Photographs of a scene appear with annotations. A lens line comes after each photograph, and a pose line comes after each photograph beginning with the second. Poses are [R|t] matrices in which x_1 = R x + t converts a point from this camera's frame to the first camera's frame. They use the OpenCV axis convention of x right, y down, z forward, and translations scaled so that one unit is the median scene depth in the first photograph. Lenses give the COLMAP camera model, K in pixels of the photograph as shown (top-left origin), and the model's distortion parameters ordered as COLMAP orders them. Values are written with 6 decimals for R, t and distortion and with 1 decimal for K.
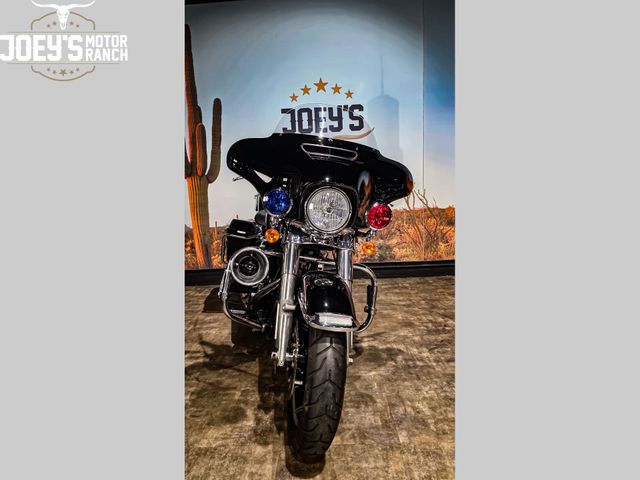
lens RADIAL K [[322.6, 0, 320.9], [0, 322.6, 234.4], [0, 0, 1]] dist [-0.001590, -0.000352]
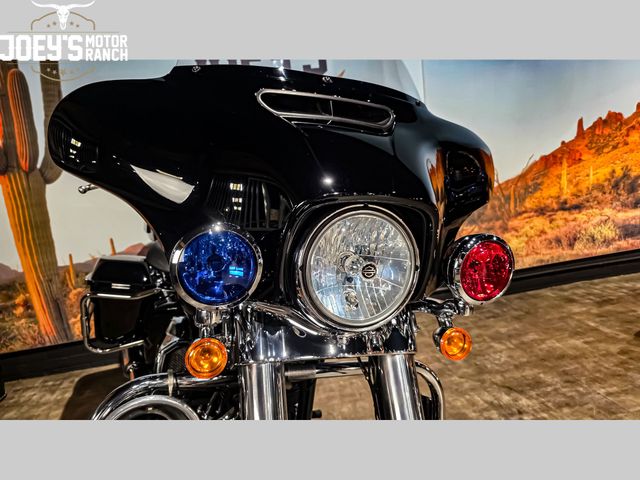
lens RADIAL K [[434.0, 0, 328.2], [0, 434.0, 246.0], [0, 0, 1]] dist [0.006075, -0.021325]
pose [[0.977057, -0.097299, 0.189453, -0.057998], [0.089246, 0.994723, 0.050603, -0.071531], [-0.193377, -0.032534, 0.980585, 0.294466]]
